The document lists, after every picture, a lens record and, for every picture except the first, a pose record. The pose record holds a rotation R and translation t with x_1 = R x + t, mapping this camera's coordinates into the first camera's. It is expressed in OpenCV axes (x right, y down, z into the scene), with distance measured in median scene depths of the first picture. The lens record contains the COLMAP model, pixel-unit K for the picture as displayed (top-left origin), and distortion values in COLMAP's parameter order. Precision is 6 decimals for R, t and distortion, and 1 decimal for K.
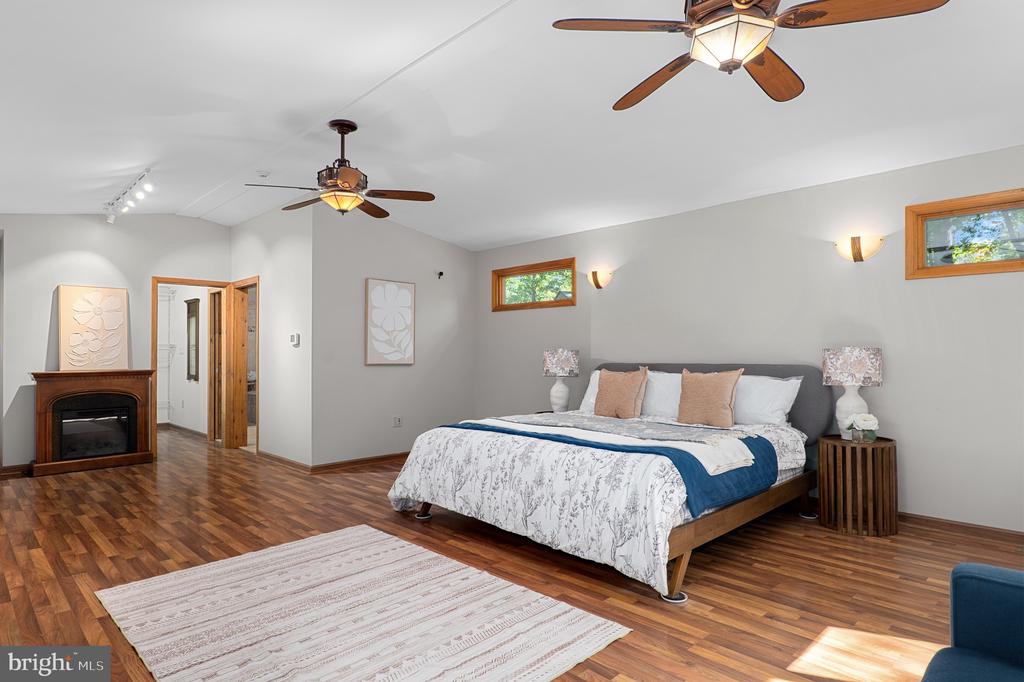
lens RADIAL K [[575.3, 0, 517.2], [0, 575.3, 349.7], [0, 0, 1]] dist [-0.008803, 0.000306]
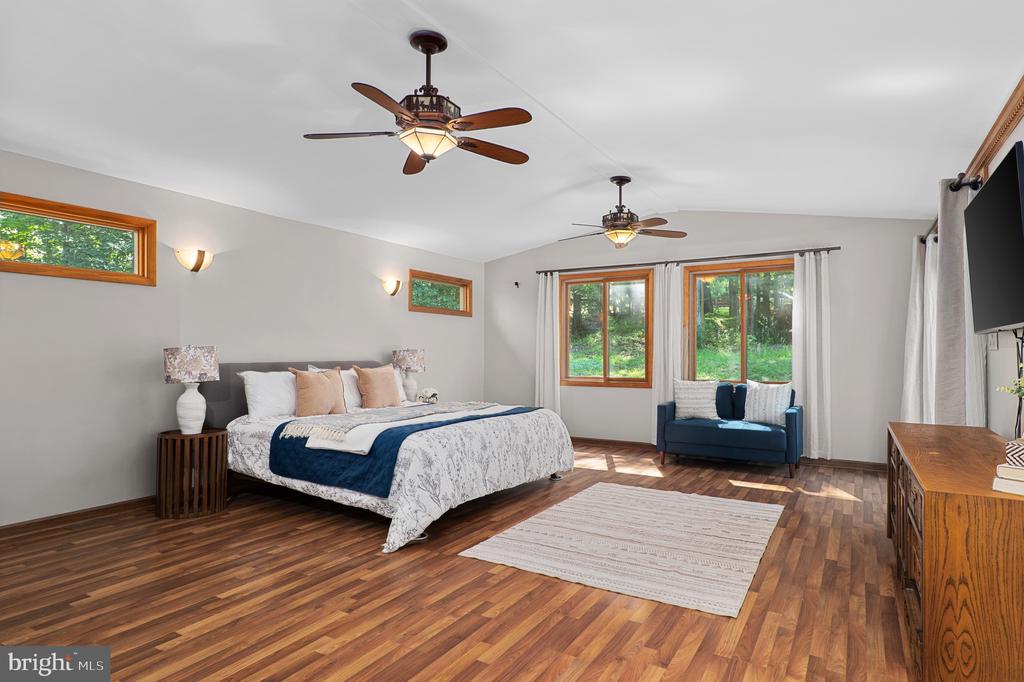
lens RADIAL K [[575.3, 0, 511.4], [0, 575.3, 339.3], [0, 0, 1]] dist [-0.008803, 0.000306]
pose [[-0.236486, 0.025032, 0.971312, -1.206875], [-0.005116, 0.999622, -0.027007, 0.011733], [-0.971622, -0.011356, -0.236268, 1.222730]]
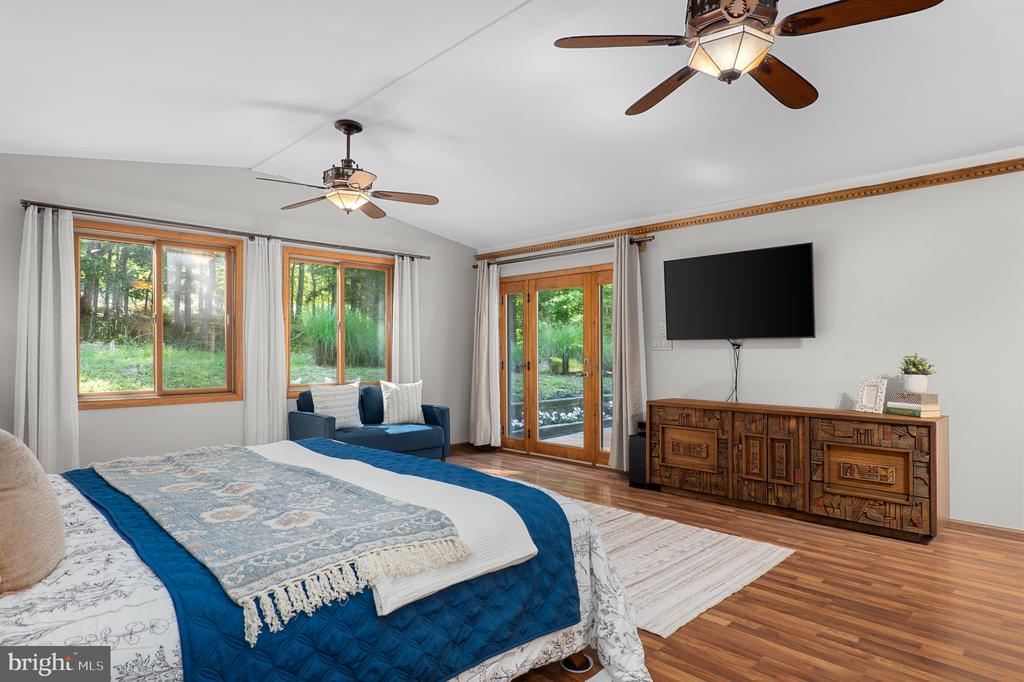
lens RADIAL K [[575.3, 0, 505.9], [0, 575.3, 343.5], [0, 0, 1]] dist [-0.008803, 0.000306]
pose [[-0.999731, 0.006496, 0.022262, -0.130686], [0.006013, 0.999746, -0.021718, 0.013771], [-0.022397, -0.021578, -0.999516, 1.735875]]
